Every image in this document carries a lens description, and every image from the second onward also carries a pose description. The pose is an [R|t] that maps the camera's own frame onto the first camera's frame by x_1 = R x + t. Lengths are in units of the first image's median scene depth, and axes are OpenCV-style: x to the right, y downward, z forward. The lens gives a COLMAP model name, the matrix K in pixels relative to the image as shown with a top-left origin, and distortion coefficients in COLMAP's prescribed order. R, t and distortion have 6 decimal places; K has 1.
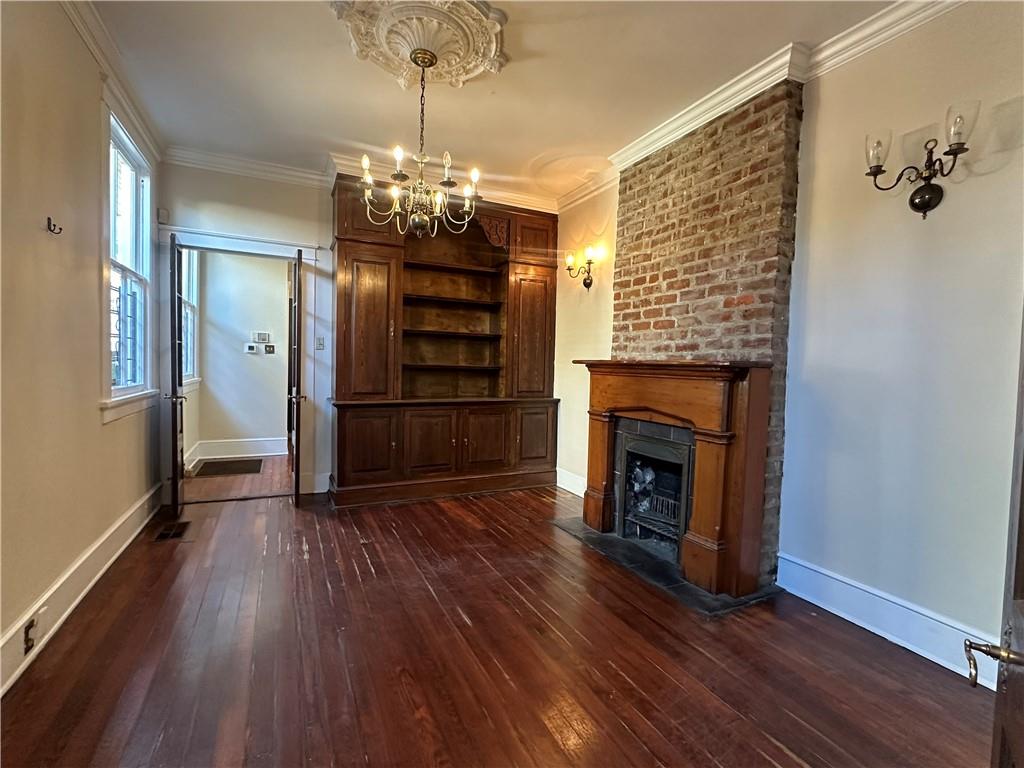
lens RADIAL K [[471.7, 0, 512.0], [0, 471.7, 384.0], [0, 0, 1]] dist [0.000003, -0.000005]
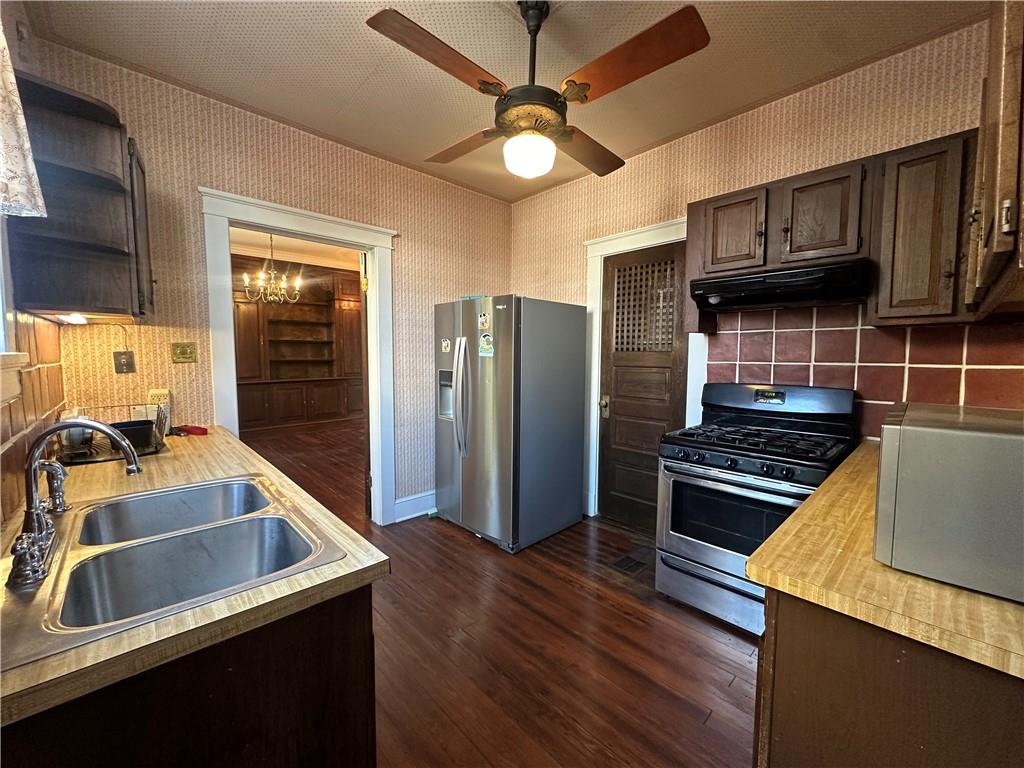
lens RADIAL K [[410.9, 0, 506.4], [0, 410.9, 384.5], [0, 0, 1]] dist [-0.001252, 0.000048]
pose [[0.958706, -0.046833, 0.280518, 0.164323], [0.036850, 0.998489, 0.040761, 0.018196], [-0.282003, -0.028741, 0.958983, -0.658567]]
